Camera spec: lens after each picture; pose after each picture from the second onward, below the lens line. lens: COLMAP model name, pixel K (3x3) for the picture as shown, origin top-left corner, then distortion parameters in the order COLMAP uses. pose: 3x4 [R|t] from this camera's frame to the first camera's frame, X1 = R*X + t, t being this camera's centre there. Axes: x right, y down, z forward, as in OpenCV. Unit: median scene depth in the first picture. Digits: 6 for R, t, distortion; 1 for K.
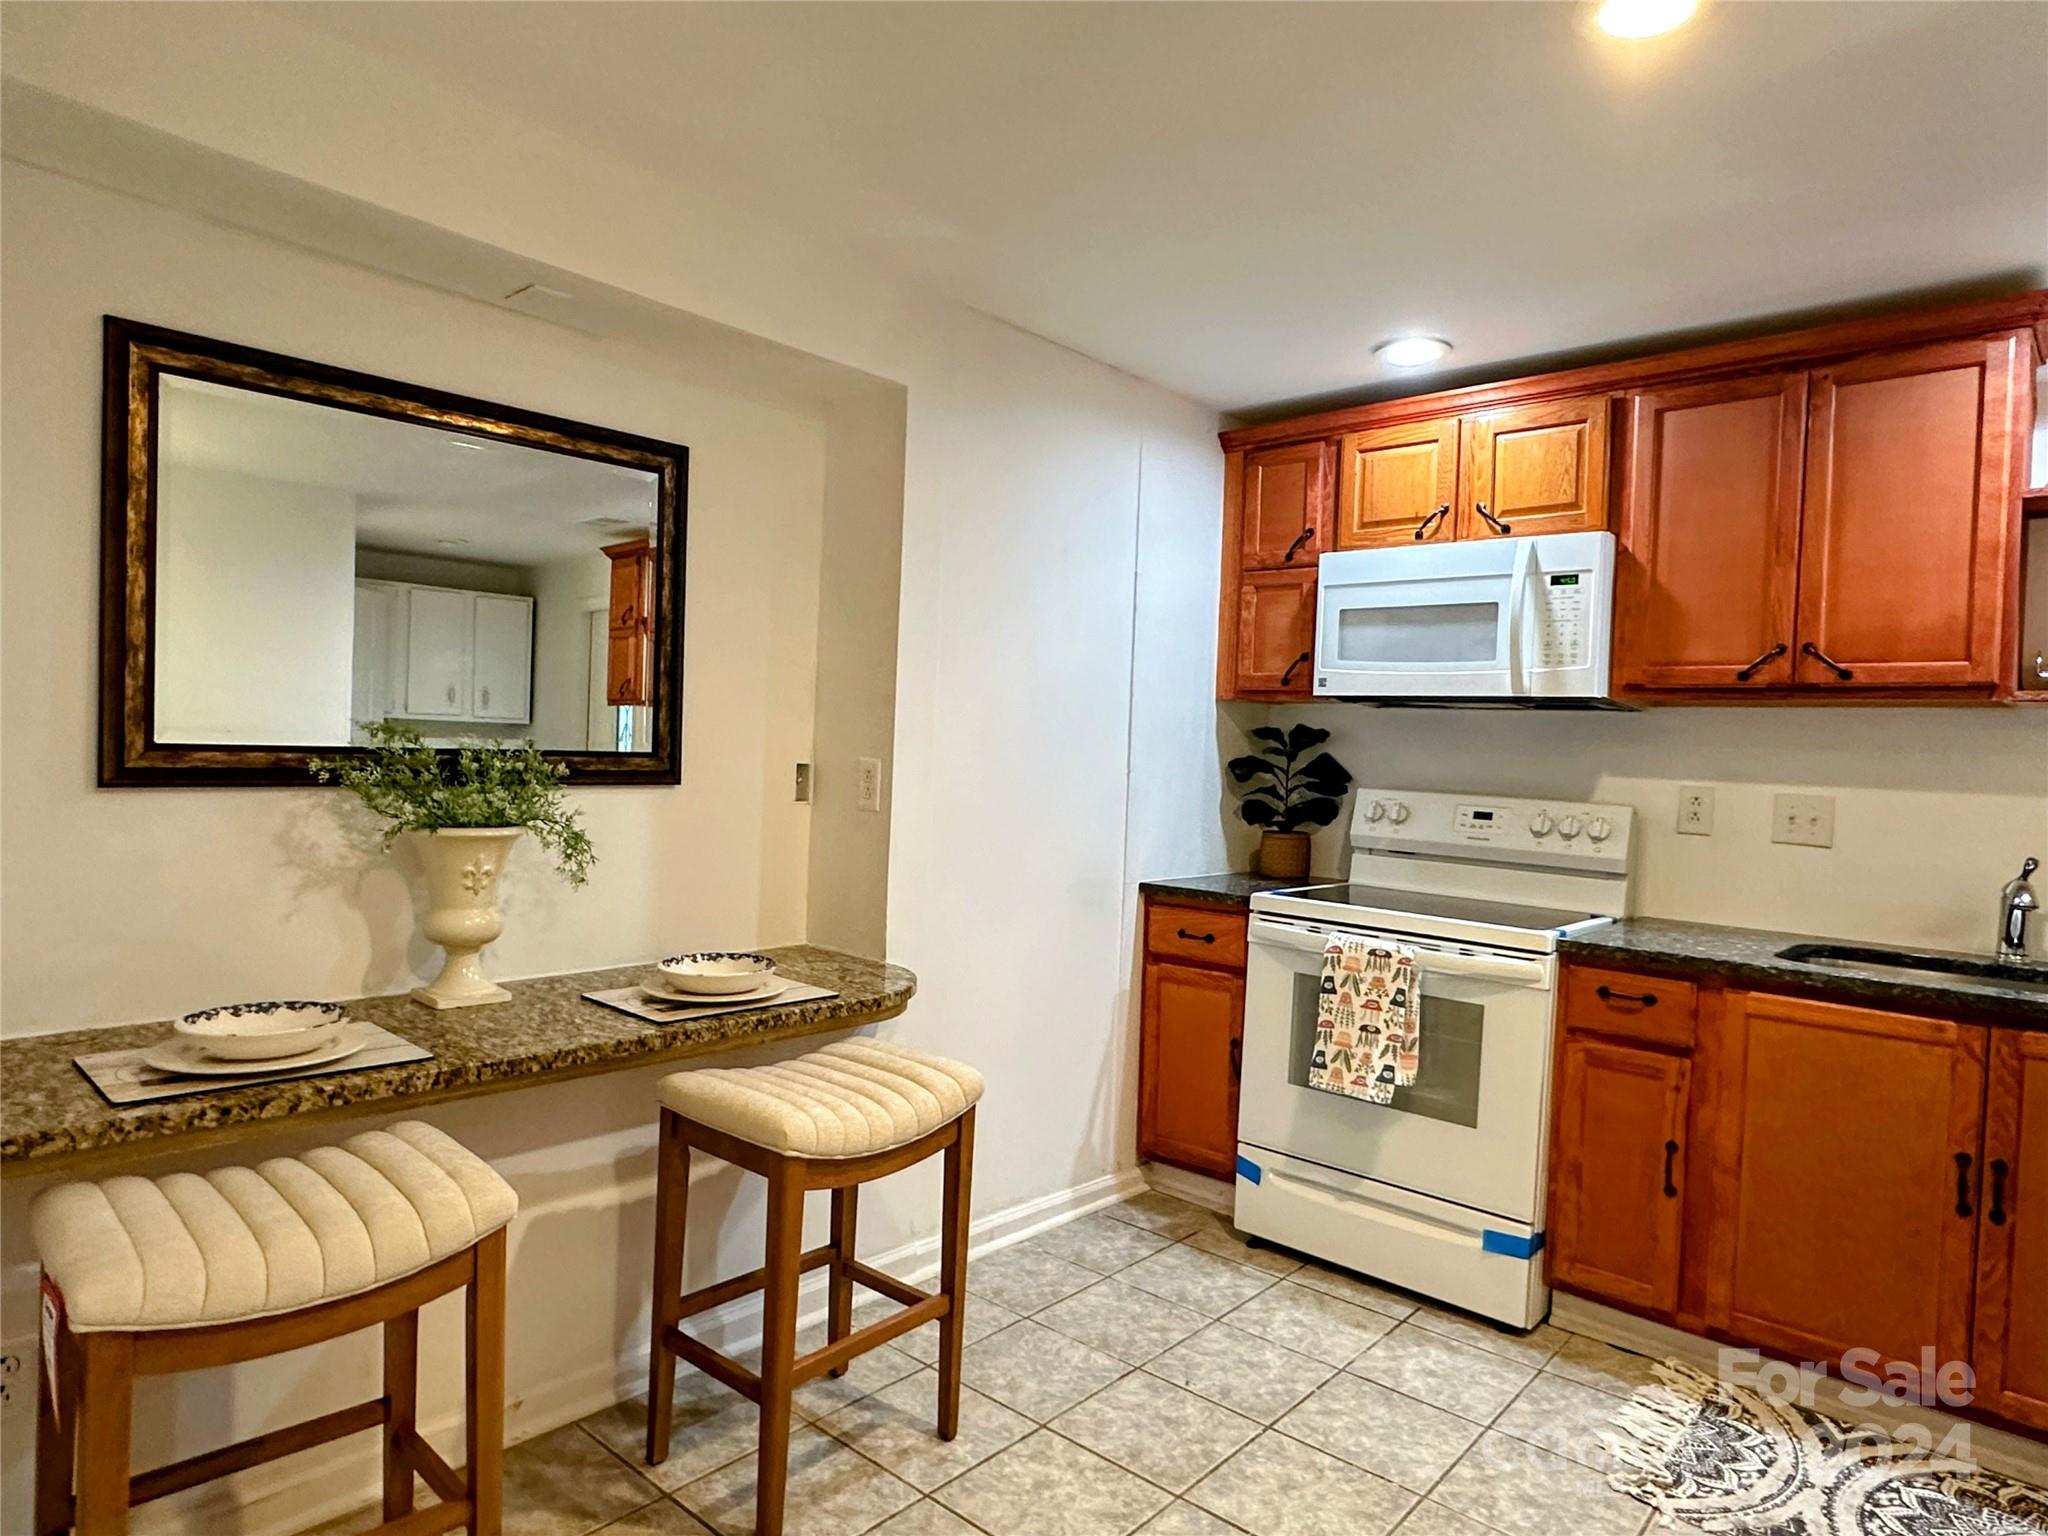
lens RADIAL K [[1228.3, 0, 1022.0], [0, 1228.3, 768.1], [0, 0, 1]] dist [-0.001339, 0.003719]
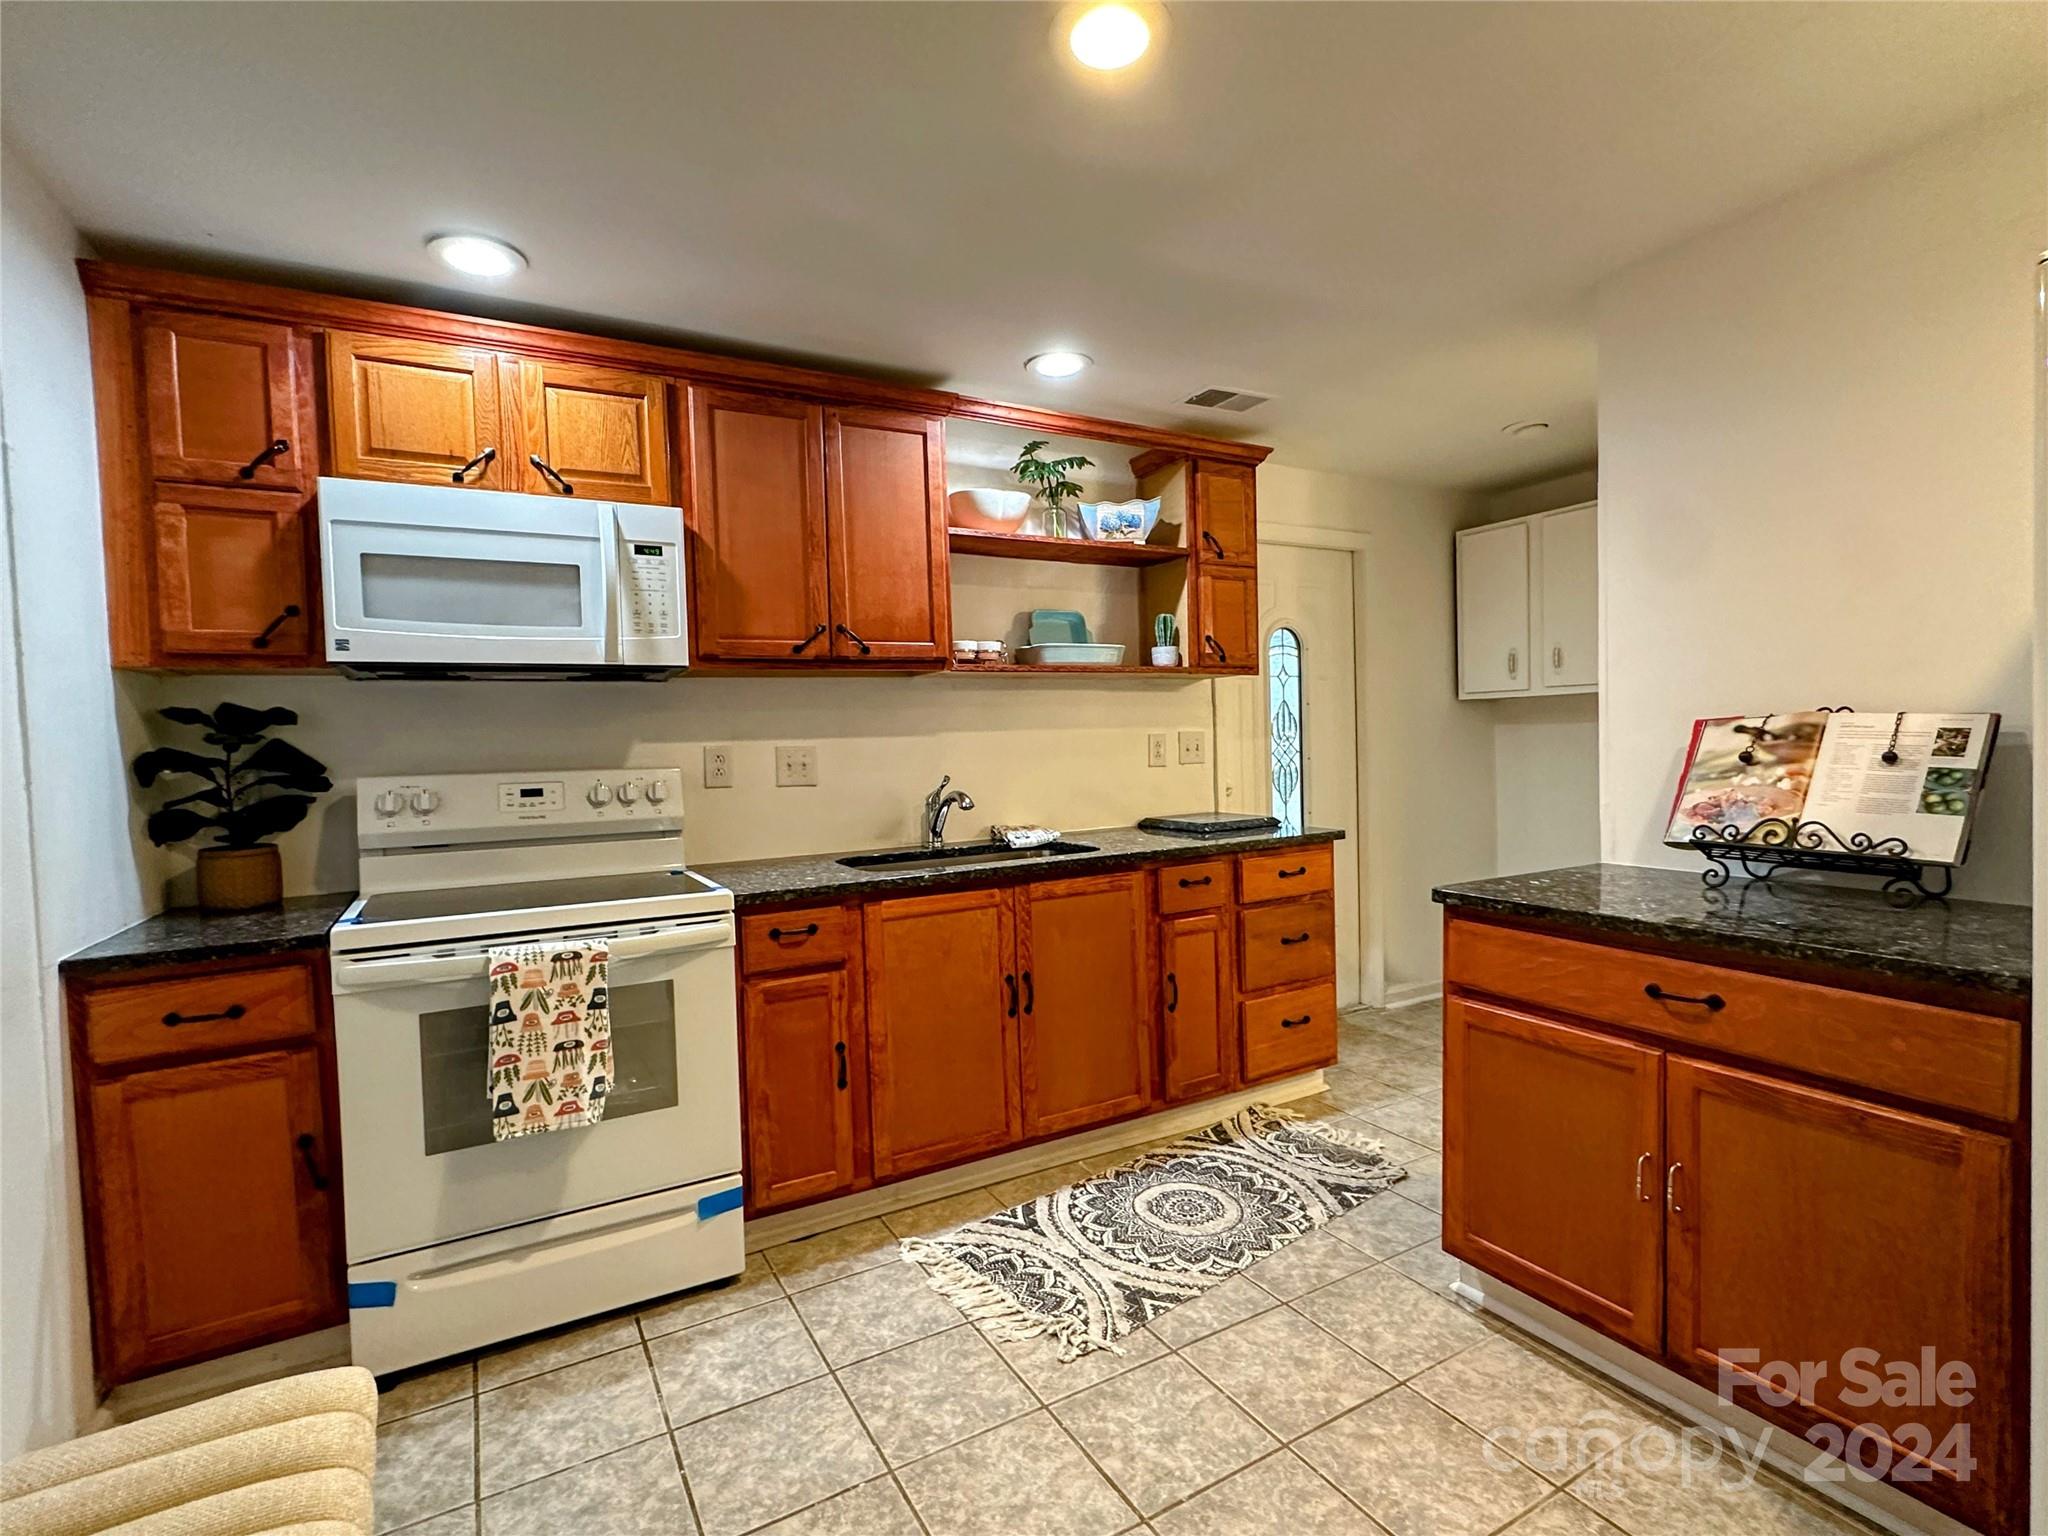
lens RADIAL K [[962.1, 0, 1020.8], [0, 962.1, 770.1], [0, 0, 1]] dist [-0.001226, 0.000819]
pose [[0.322319, -0.082459, 0.943033, -0.227766], [0.060184, 0.995969, 0.066517, -0.006103], [-0.944716, 0.035316, 0.325982, 0.455981]]
